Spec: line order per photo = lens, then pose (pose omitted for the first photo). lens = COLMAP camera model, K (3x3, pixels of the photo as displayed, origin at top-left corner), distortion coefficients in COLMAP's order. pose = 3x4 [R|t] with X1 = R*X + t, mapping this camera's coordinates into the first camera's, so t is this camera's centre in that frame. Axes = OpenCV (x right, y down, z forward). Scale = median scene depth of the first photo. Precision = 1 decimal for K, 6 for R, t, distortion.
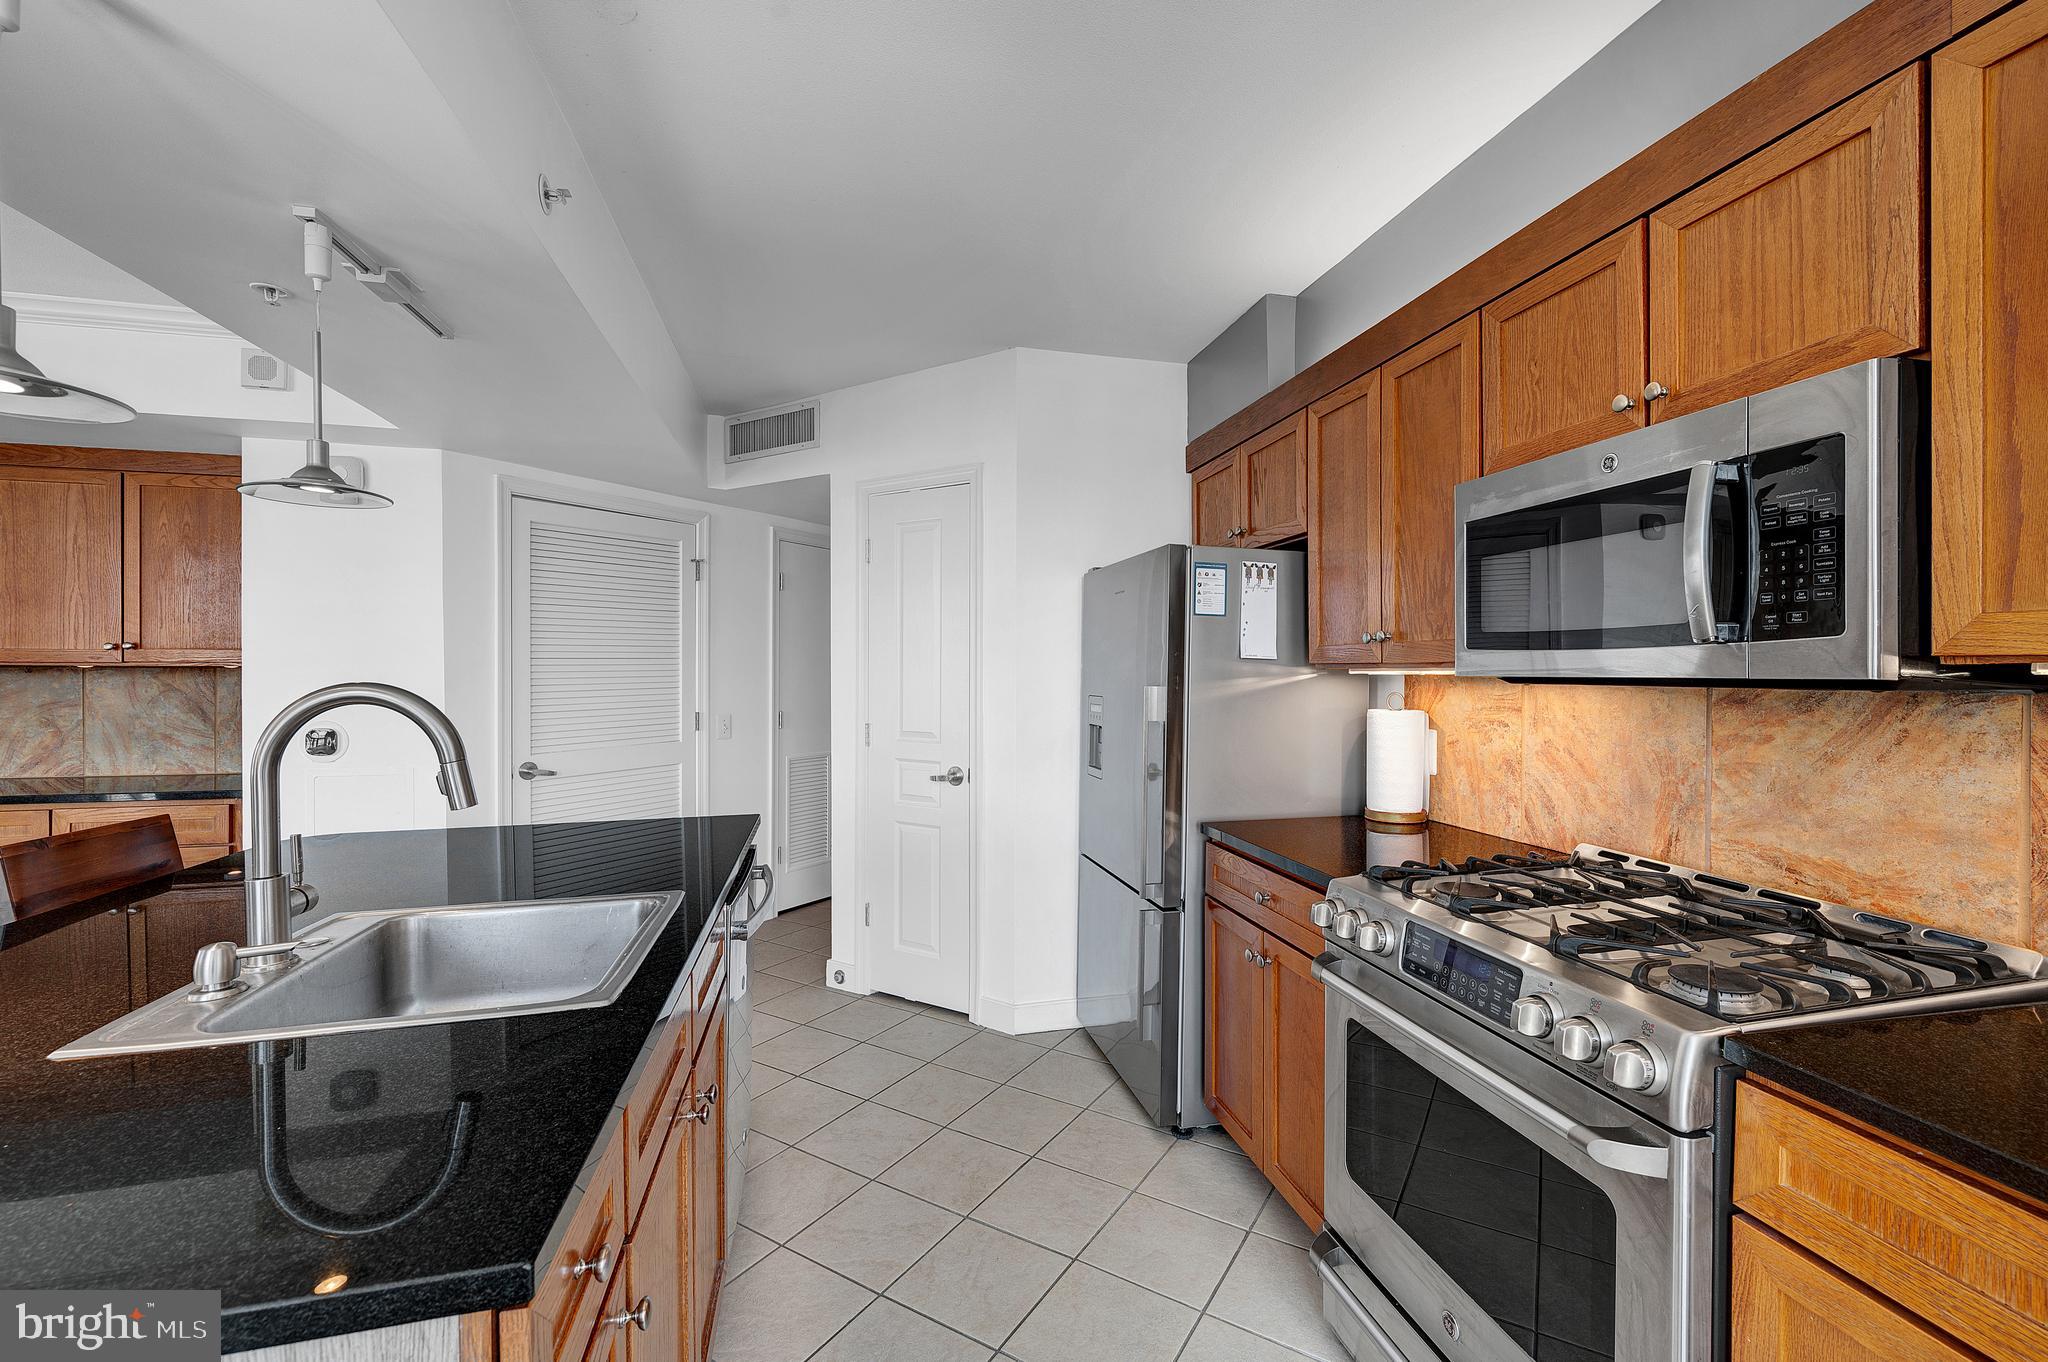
lens RADIAL K [[875.6, 0, 1036.7], [0, 875.6, 681.1], [0, 0, 1]] dist [-0.000158, 0.002750]
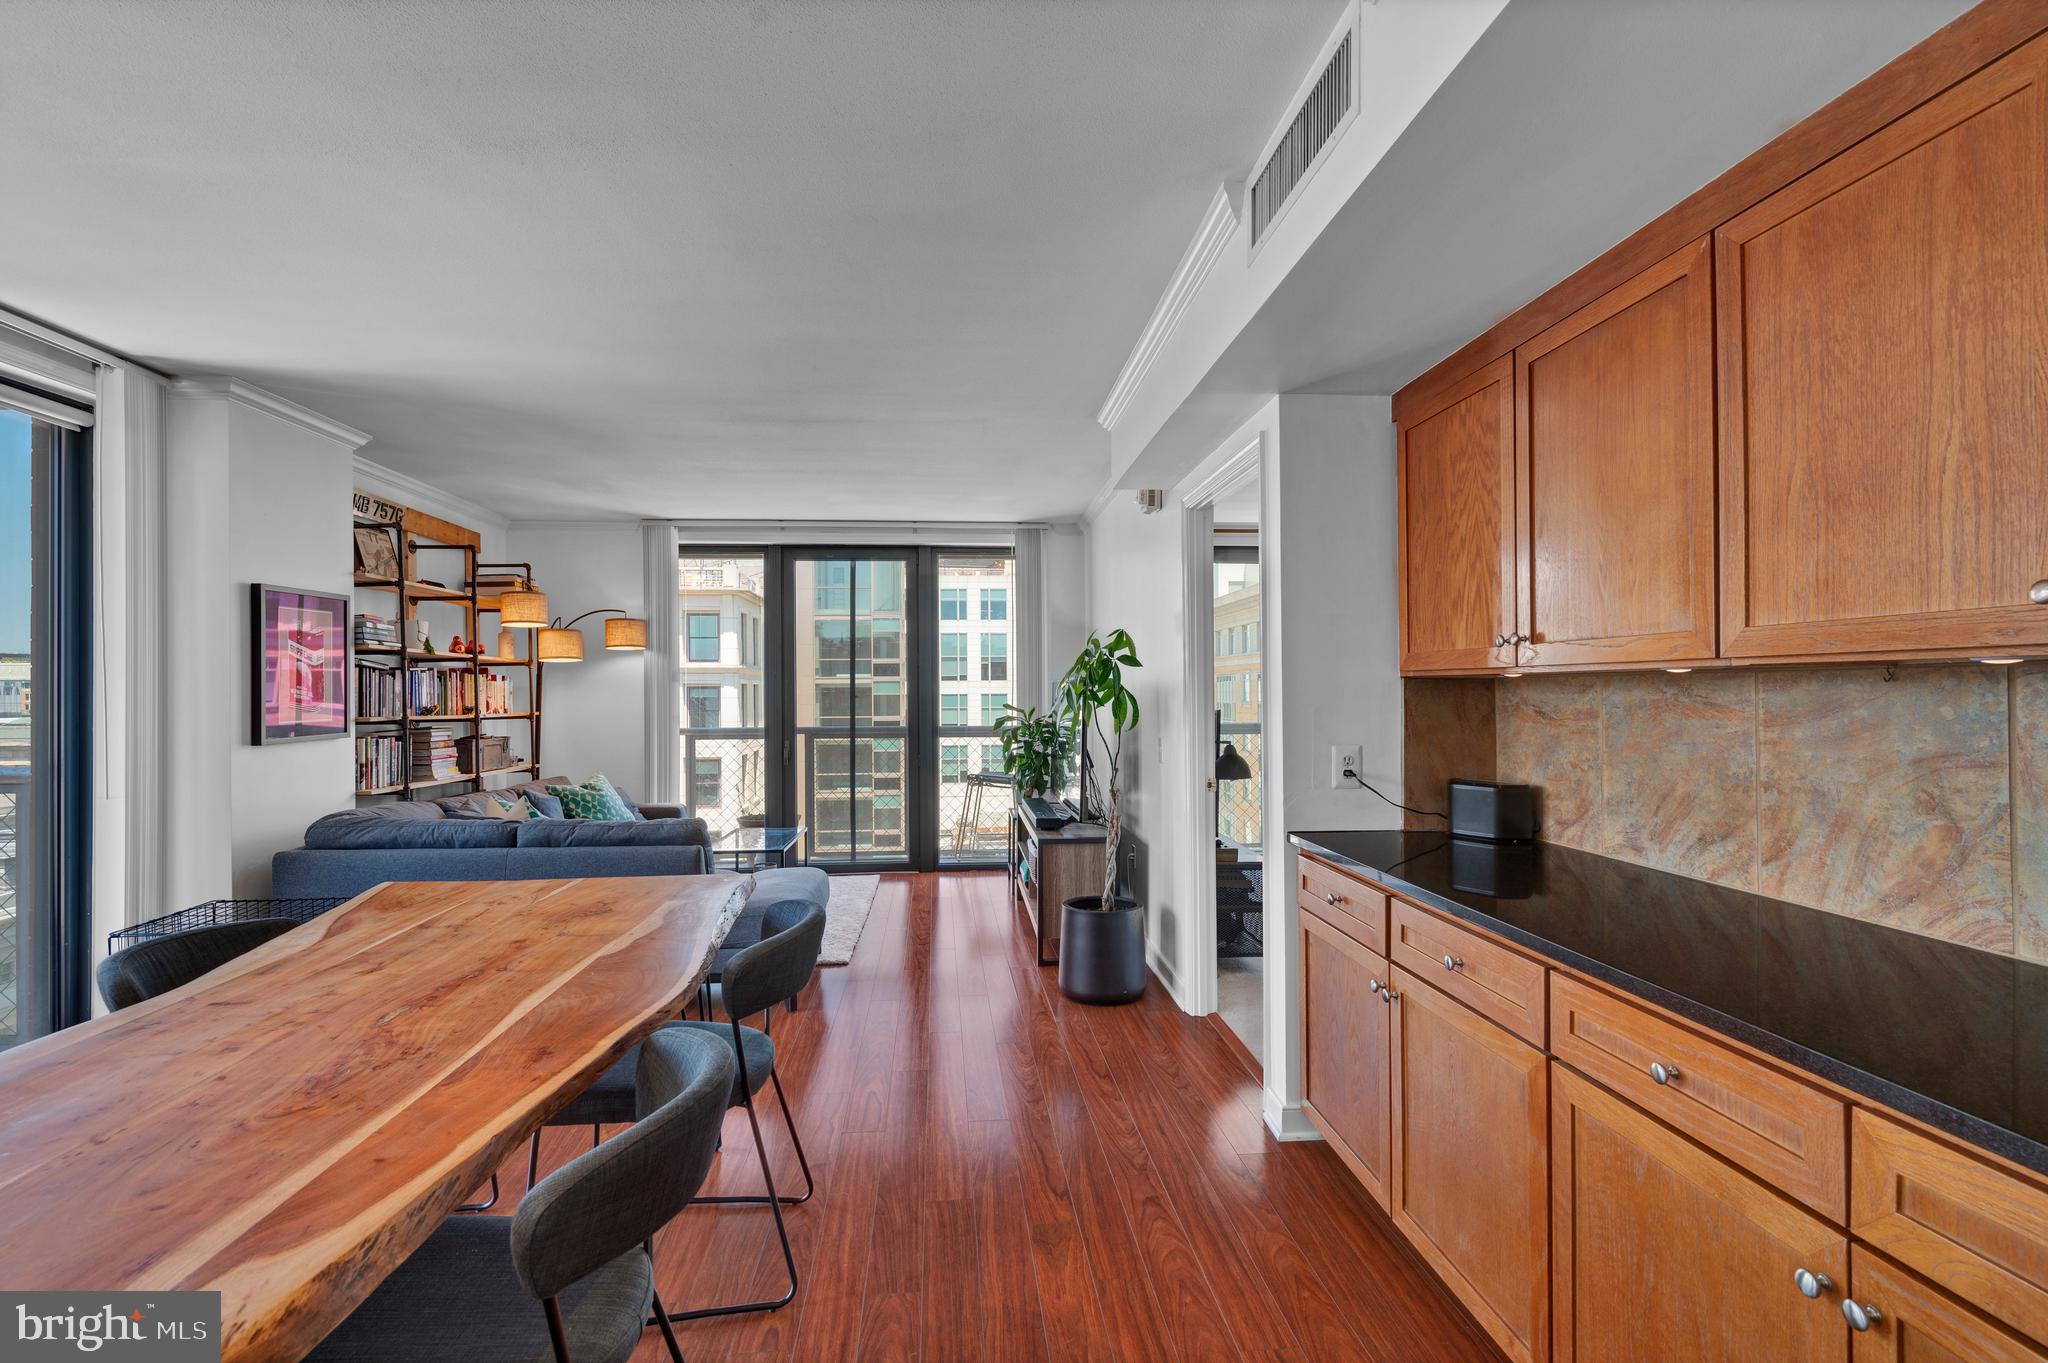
lens RADIAL K [[941.0, 0, 1008.7], [0, 941.0, 686.9], [0, 0, 1]] dist [-0.002740, 0.000111]
pose [[-0.161166, -0.009881, -0.986878, -0.651714], [-0.005201, 0.999944, -0.009162, -0.000254], [0.986914, 0.003657, -0.161208, 0.674471]]
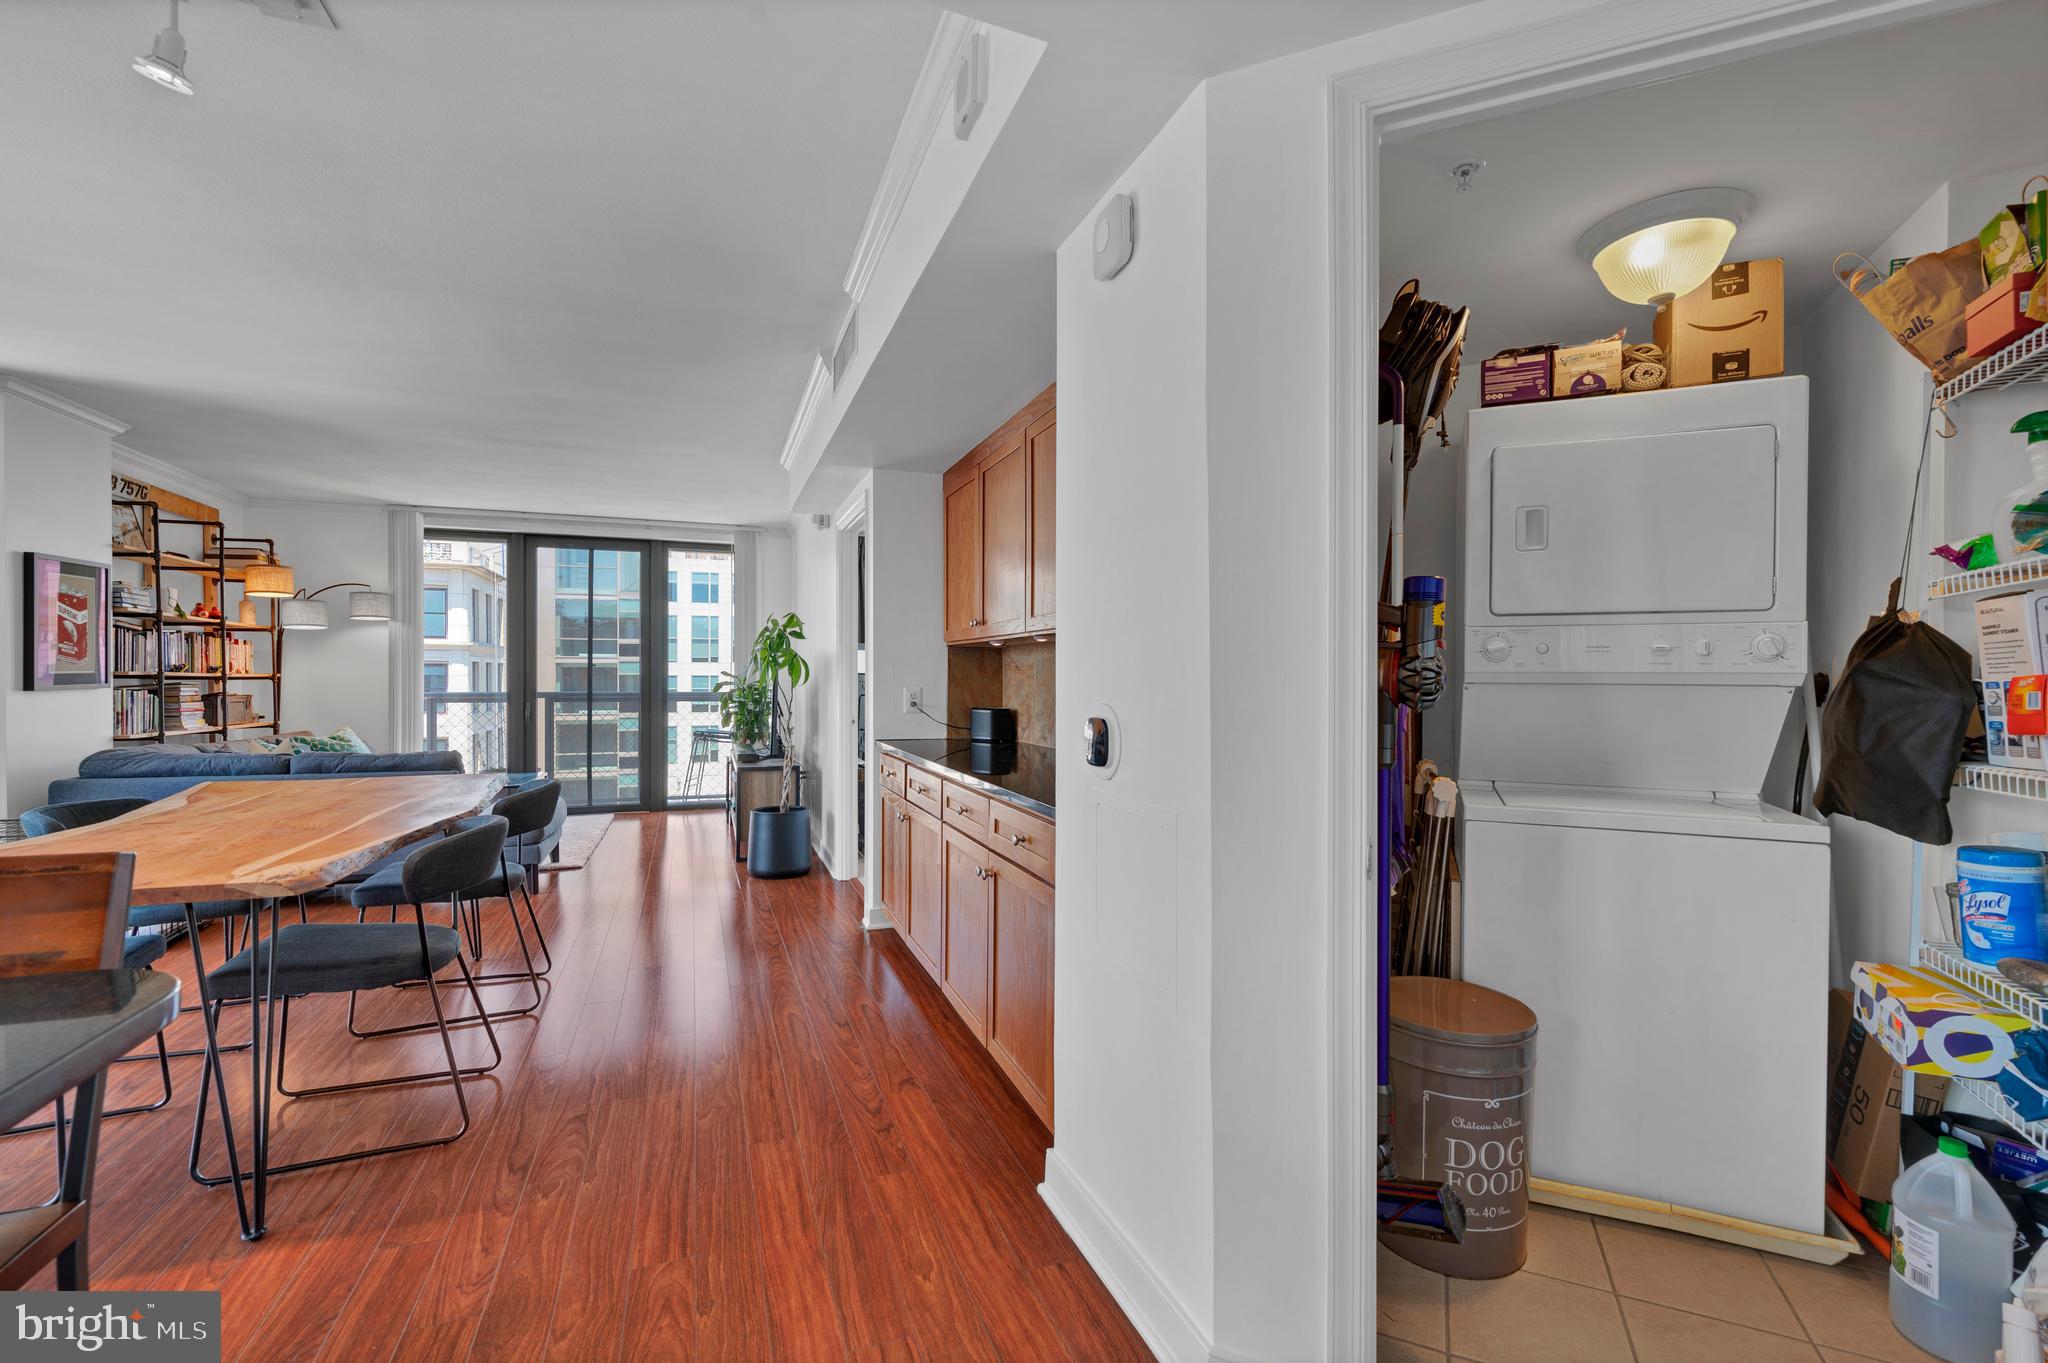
lens RADIAL K [[875.6, 0, 1000.5], [0, 875.6, 681.8], [0, 0, 1]] dist [-0.000158, 0.002750]
pose [[0.105654, 0.002627, -0.994400, -0.263540], [-0.013639, 0.999906, 0.001193, 0.030670], [0.994309, 0.013437, 0.105680, 0.822364]]
